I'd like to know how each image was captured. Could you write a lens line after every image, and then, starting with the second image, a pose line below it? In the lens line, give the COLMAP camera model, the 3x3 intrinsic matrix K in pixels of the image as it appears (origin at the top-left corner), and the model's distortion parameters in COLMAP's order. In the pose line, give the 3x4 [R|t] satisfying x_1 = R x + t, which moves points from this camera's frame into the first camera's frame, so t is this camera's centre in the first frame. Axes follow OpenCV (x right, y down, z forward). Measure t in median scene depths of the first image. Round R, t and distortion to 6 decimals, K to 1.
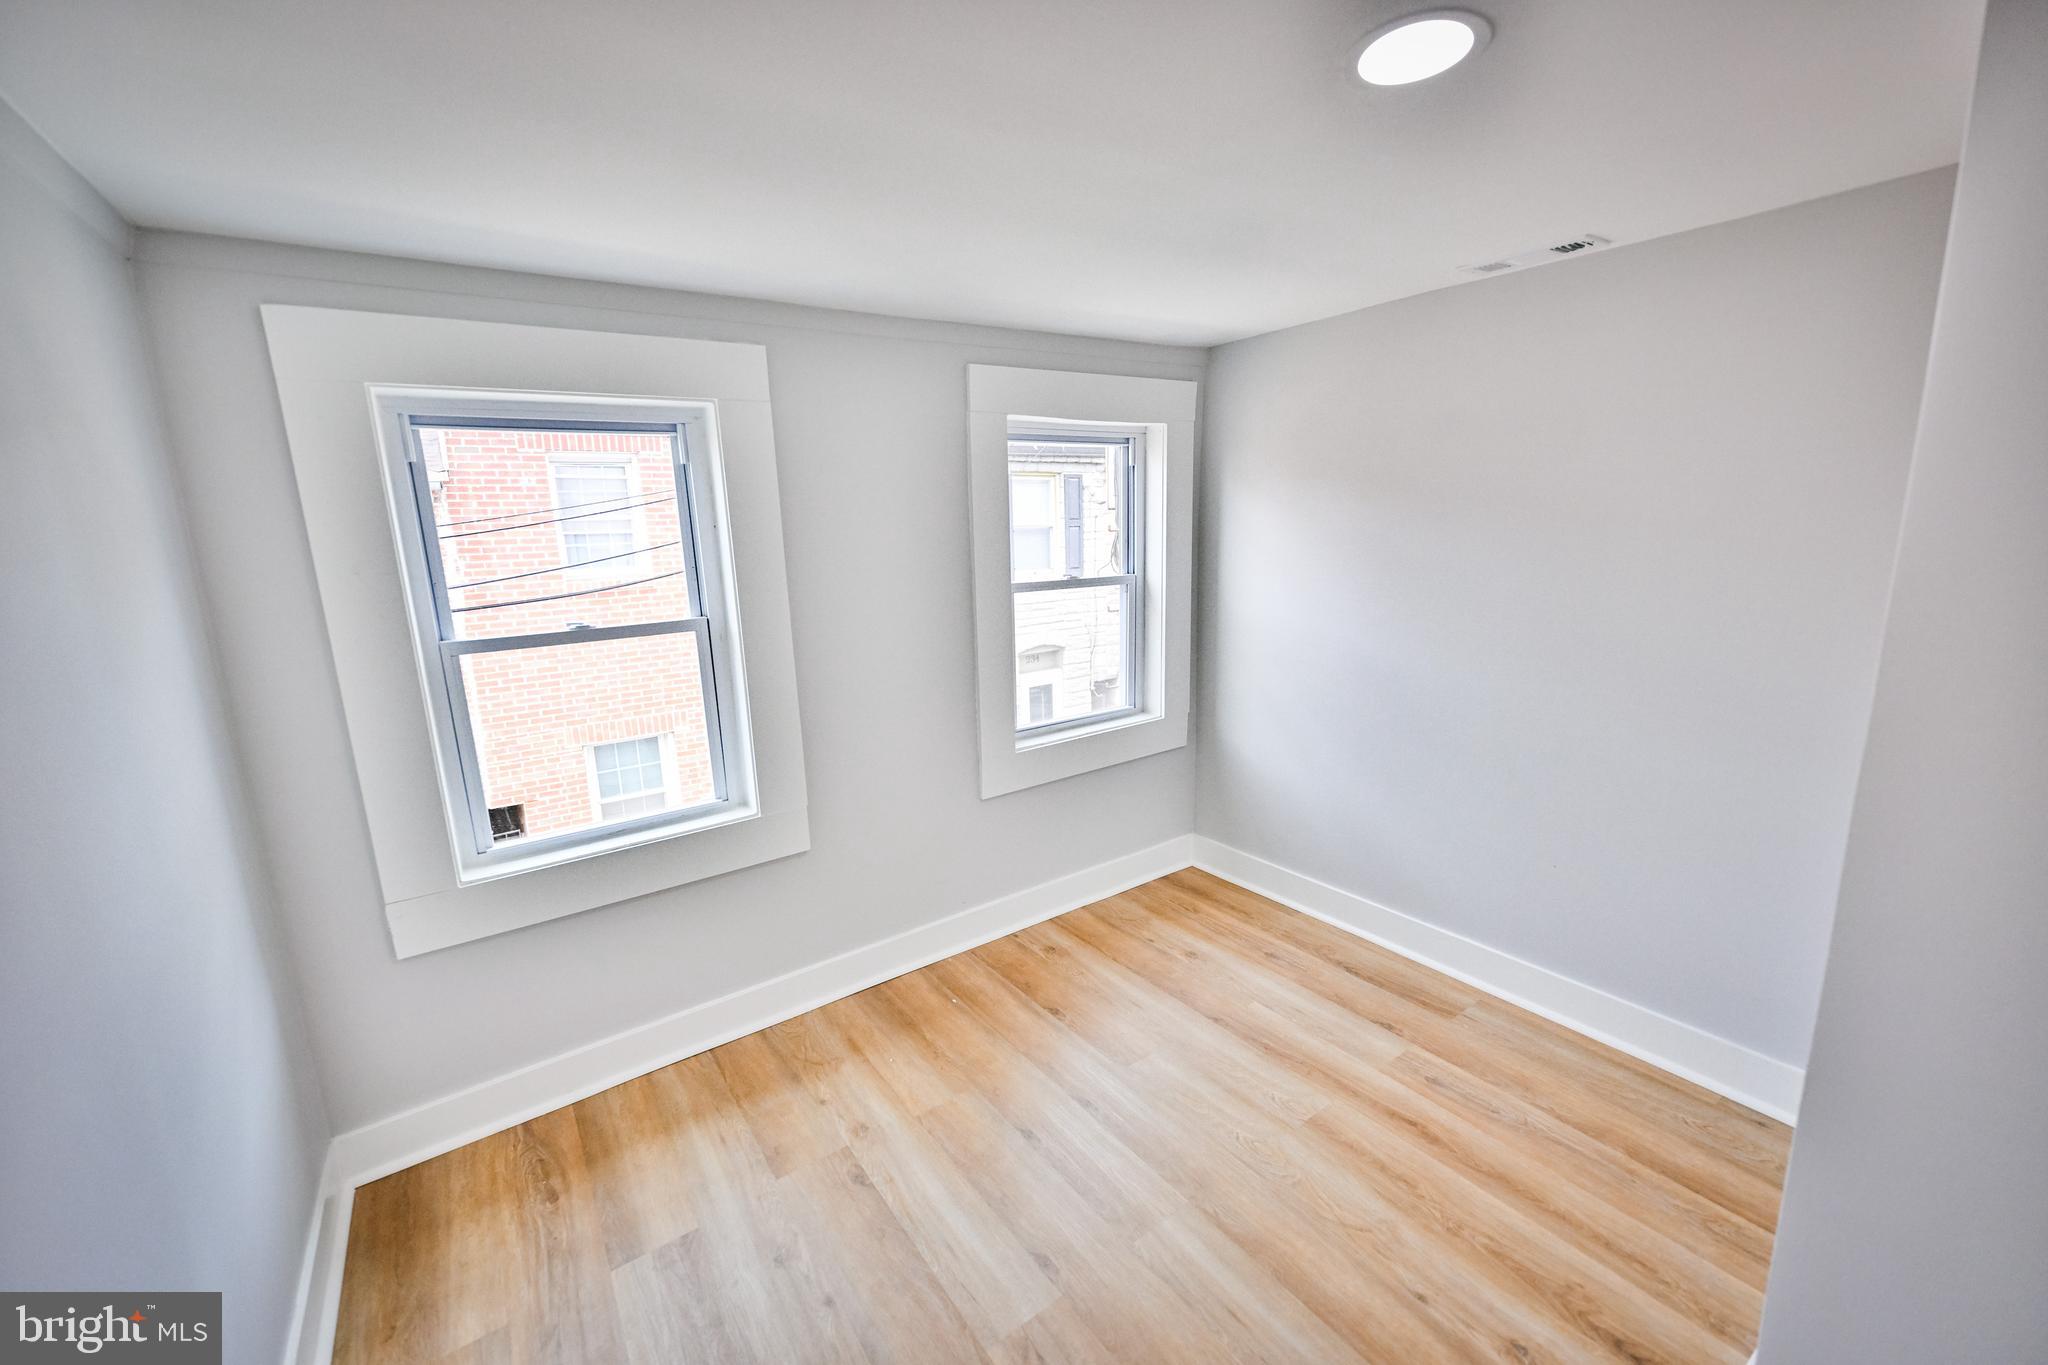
lens RADIAL K [[809.0, 0, 1020.4], [0, 809.0, 682.4], [0, 0, 1]] dist [0.000704, -0.000093]
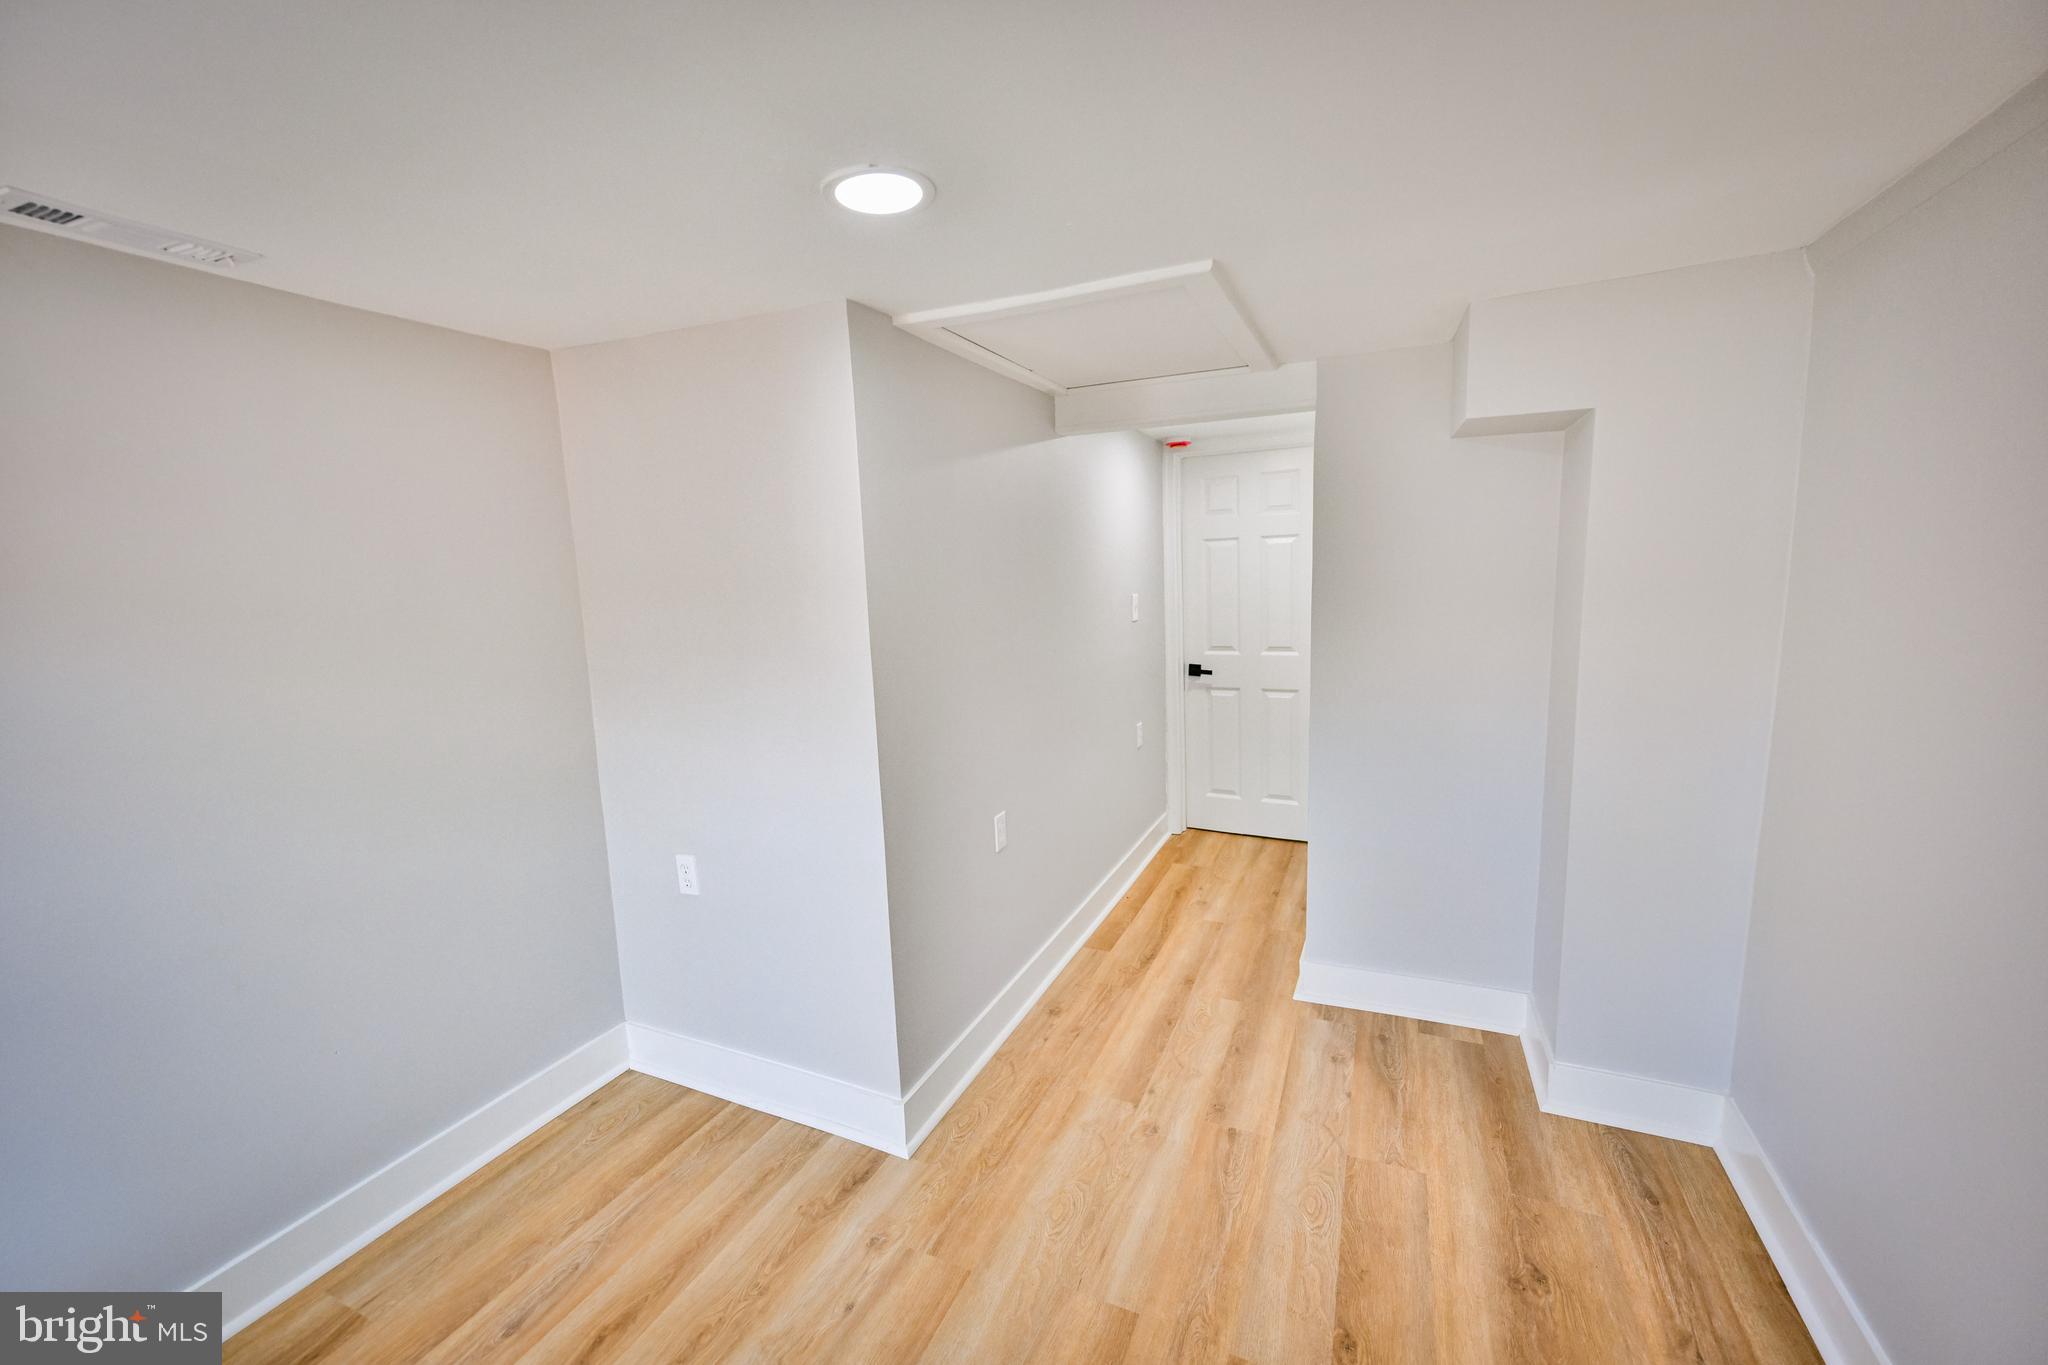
lens RADIAL K [[809.0, 0, 1016.3], [0, 809.0, 681.2], [0, 0, 1]] dist [0.000704, -0.000093]
pose [[-0.503198, -0.074537, 0.860950, -0.339463], [0.223032, 0.951319, 0.212717, -0.144322], [-0.834894, 0.299059, -0.462078, 0.769876]]
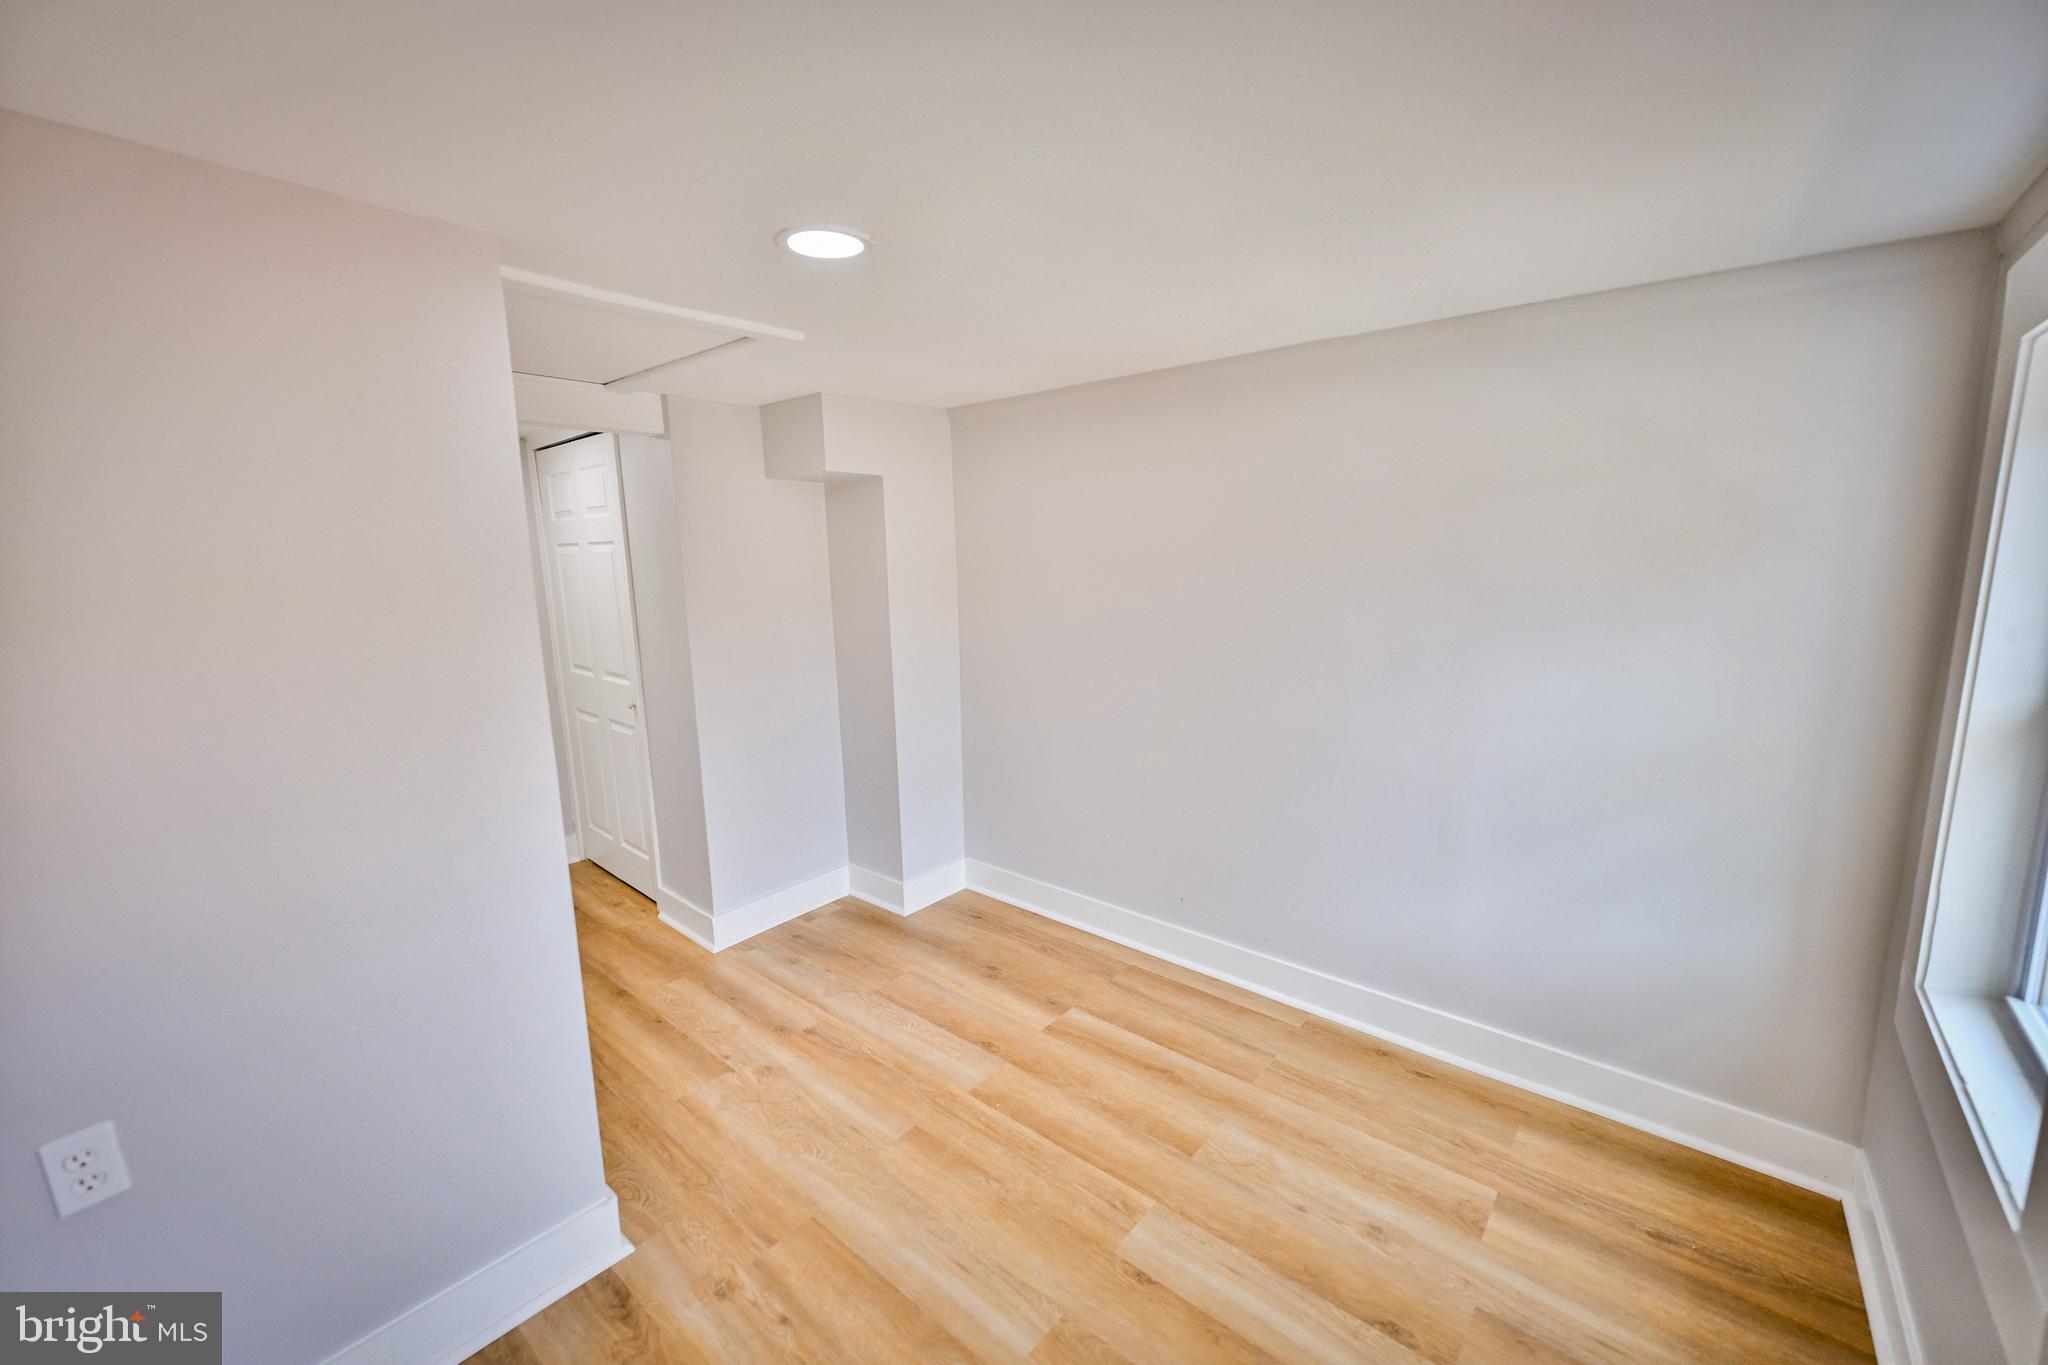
lens RADIAL K [[809.0, 0, 1014.2], [0, 809.0, 682.4], [0, 0, 1]] dist [0.000704, -0.000093]
pose [[-0.968858, 0.092682, -0.229619, 0.270698], [0.005448, 0.935063, 0.354439, -0.271350], [0.247559, 0.342150, -0.906448, 1.259218]]
